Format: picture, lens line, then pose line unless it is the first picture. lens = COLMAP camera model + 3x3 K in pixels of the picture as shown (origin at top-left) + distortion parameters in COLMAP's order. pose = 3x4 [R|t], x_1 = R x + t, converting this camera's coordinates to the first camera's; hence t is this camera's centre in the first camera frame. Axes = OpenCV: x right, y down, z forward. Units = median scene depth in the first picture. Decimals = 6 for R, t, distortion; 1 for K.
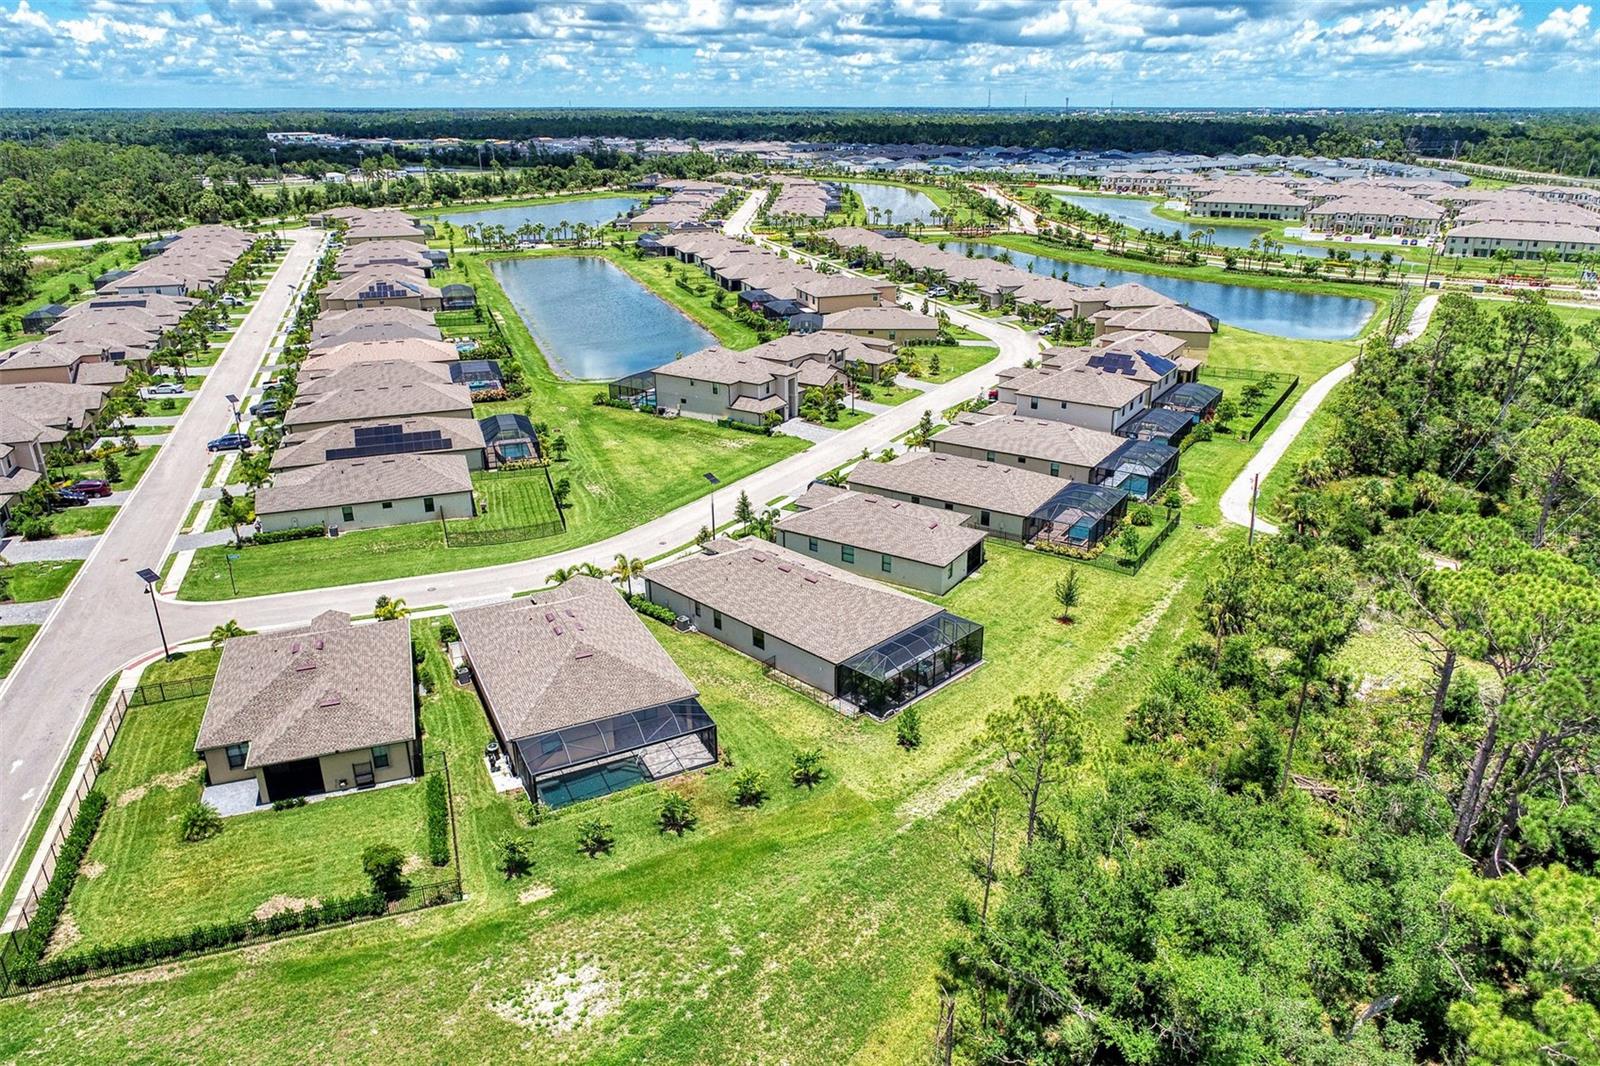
lens RADIAL K [[1055.4, 0, 775.2], [0, 1055.4, 532.1], [0, 0, 1]] dist [-0.007182, -0.004271]
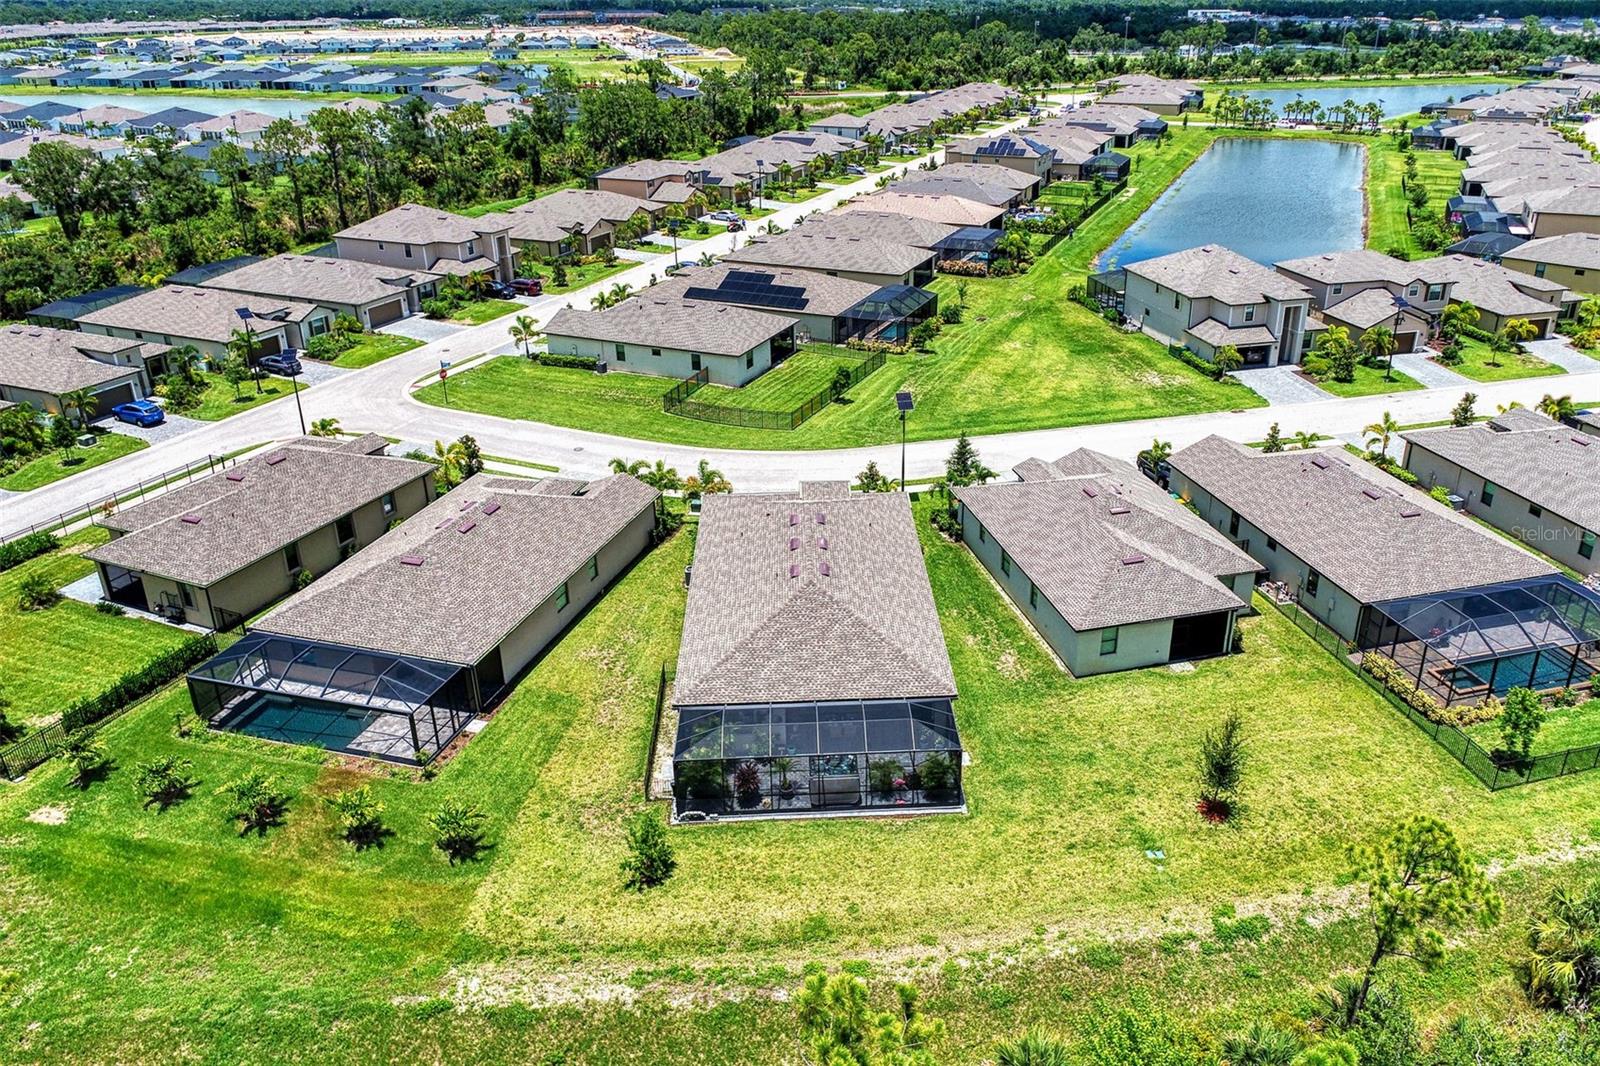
lens RADIAL K [[1075.7, 0, 838.3], [0, 1075.7, 510.9], [0, 0, 1]] dist [-0.000957, -0.000462]
pose [[0.748866, 0.285722, -0.597966, 0.271902], [-0.242673, 0.957844, 0.153768, -0.061084], [0.616693, 0.029959, 0.786634, 0.313100]]
